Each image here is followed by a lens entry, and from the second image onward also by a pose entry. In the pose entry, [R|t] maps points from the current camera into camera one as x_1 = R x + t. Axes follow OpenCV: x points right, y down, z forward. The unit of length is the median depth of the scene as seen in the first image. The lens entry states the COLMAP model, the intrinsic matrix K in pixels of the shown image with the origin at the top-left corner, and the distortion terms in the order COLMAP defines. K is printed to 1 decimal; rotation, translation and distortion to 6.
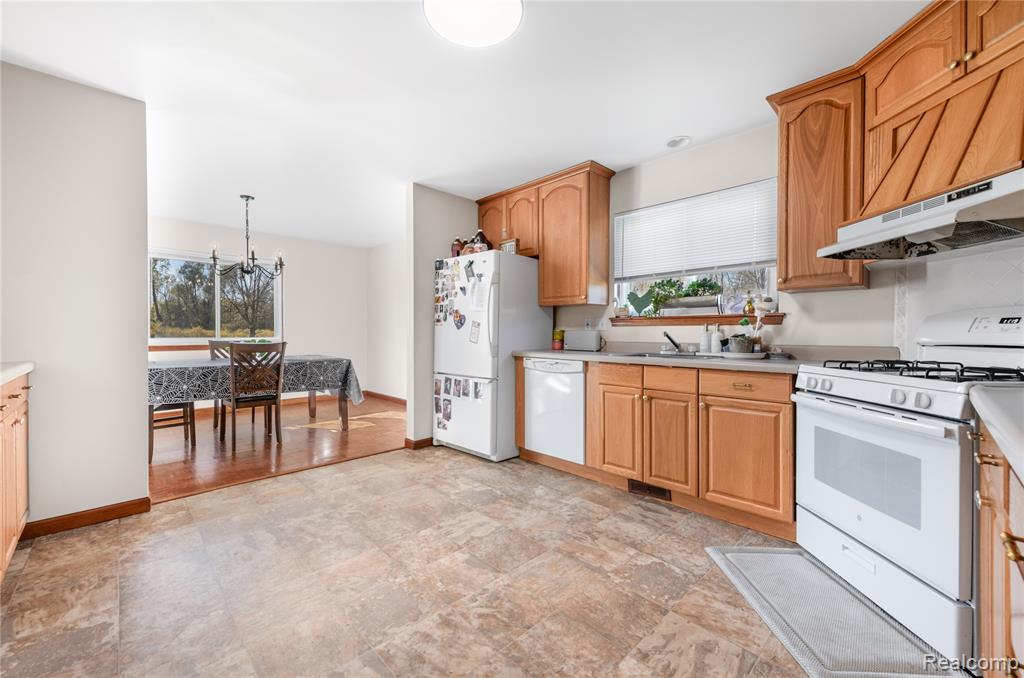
lens RADIAL K [[406.9, 0, 513.4], [0, 406.9, 332.7], [0, 0, 1]] dist [0.001496, 0.000043]
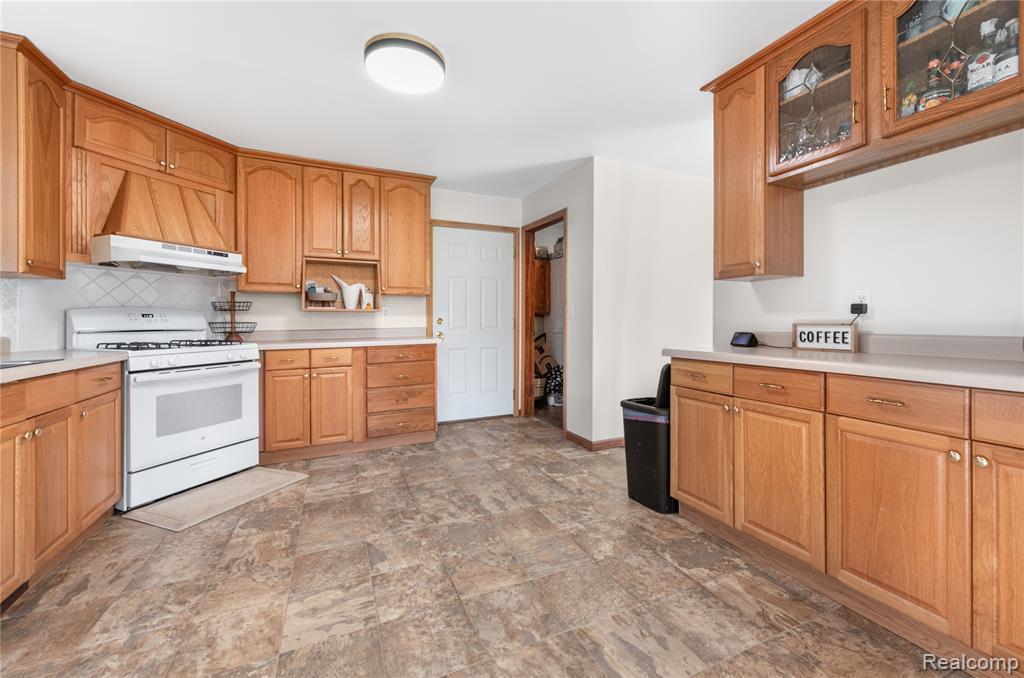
lens RADIAL K [[410.0, 0, 516.3], [0, 410.0, 325.5], [0, 0, 1]] dist [0.000998, 0.000055]
pose [[-0.940908, -0.002807, 0.338650, -0.743859], [0.001546, 0.999920, 0.012583, -0.005897], [-0.338658, 0.012363, -0.940828, 1.814659]]
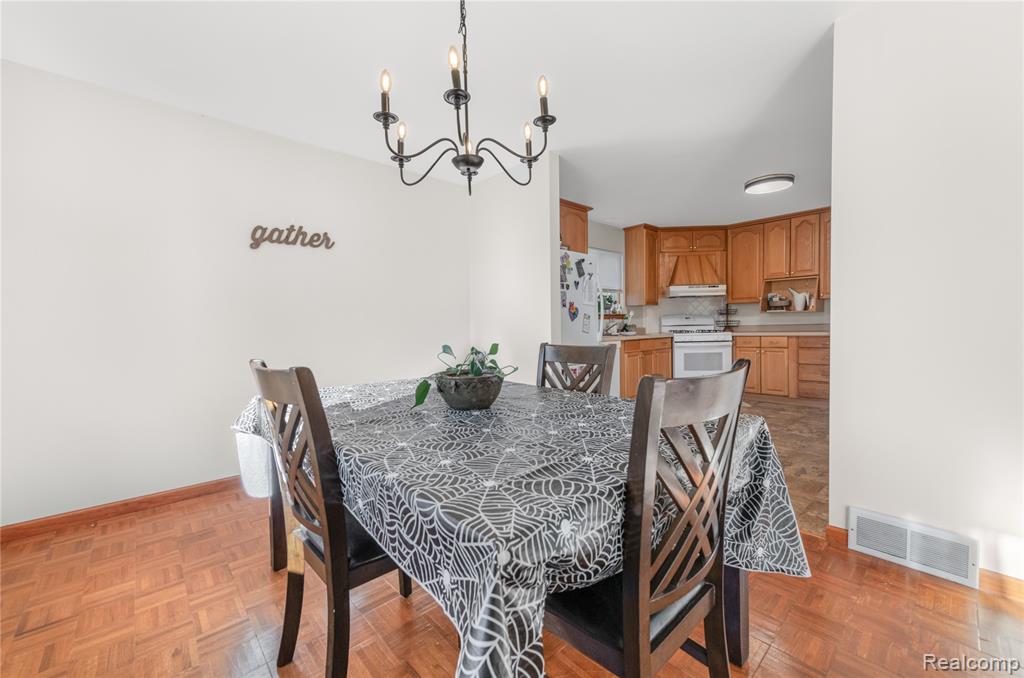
lens RADIAL K [[410.0, 0, 516.3], [0, 410.0, 325.5], [0, 0, 1]] dist [0.000998, 0.000055]
pose [[0.041643, -0.004122, 0.999124, -2.278349], [0.019221, 0.999810, 0.003323, -0.004523], [-0.998948, 0.019066, 0.041714, 2.086736]]
